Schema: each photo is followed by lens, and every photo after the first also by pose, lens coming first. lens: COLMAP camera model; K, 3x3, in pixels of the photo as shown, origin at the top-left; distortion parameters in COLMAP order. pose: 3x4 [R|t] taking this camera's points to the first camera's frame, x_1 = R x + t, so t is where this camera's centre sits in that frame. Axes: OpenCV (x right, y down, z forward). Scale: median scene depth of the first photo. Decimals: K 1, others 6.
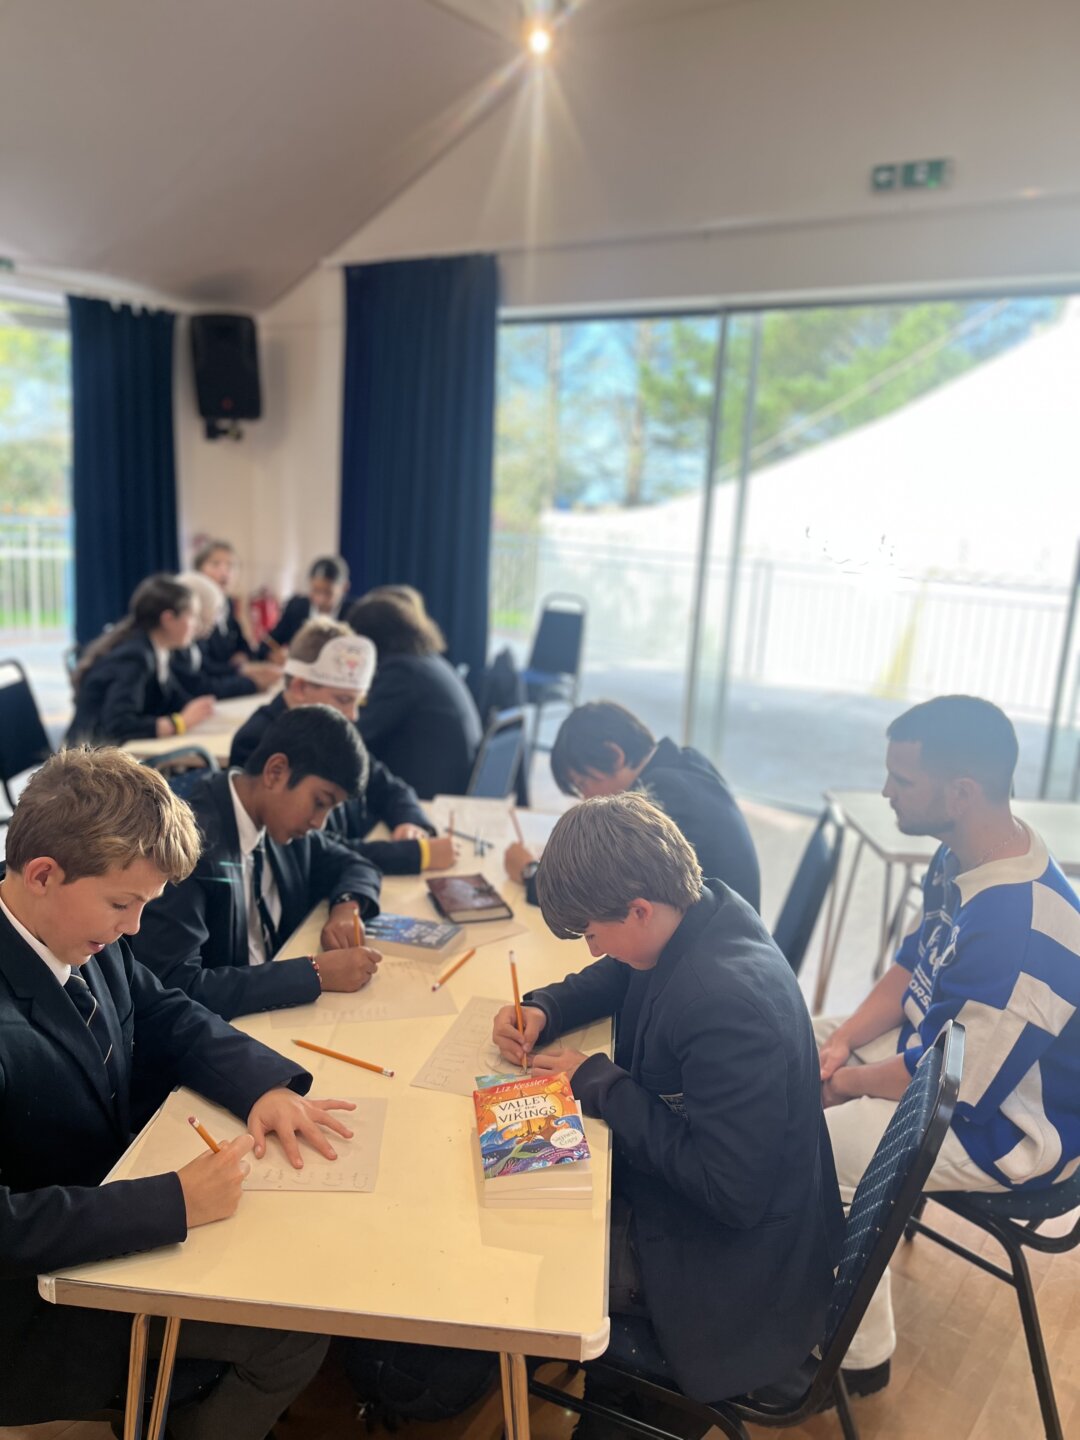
lens RADIAL K [[1076.2, 0, 535.4], [0, 1076.2, 717.3], [0, 0, 1]] dist [0.011377, 0.004407]
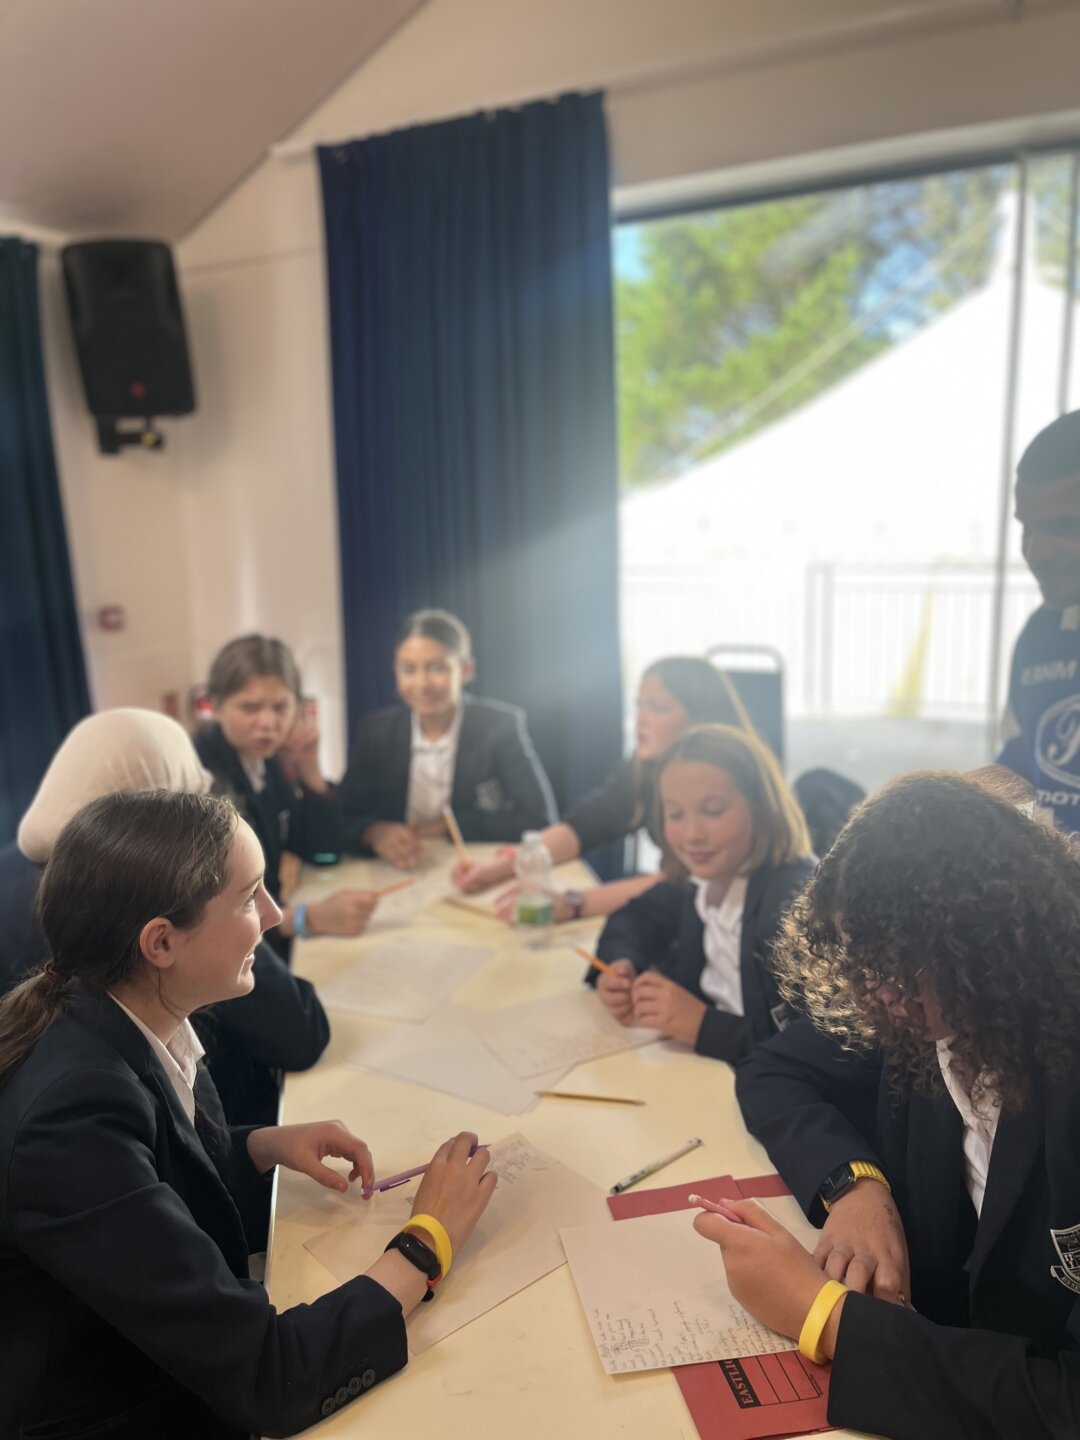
lens RADIAL K [[1076.2, 0, 543.4], [0, 1076.2, 727.9], [0, 0, 1]] dist [0.011377, 0.004407]
pose [[0.985196, -0.109721, 0.131719, -0.107068], [0.110630, 0.993862, 0.000418, -0.048668], [-0.130956, 0.014160, 0.991287, 0.240177]]
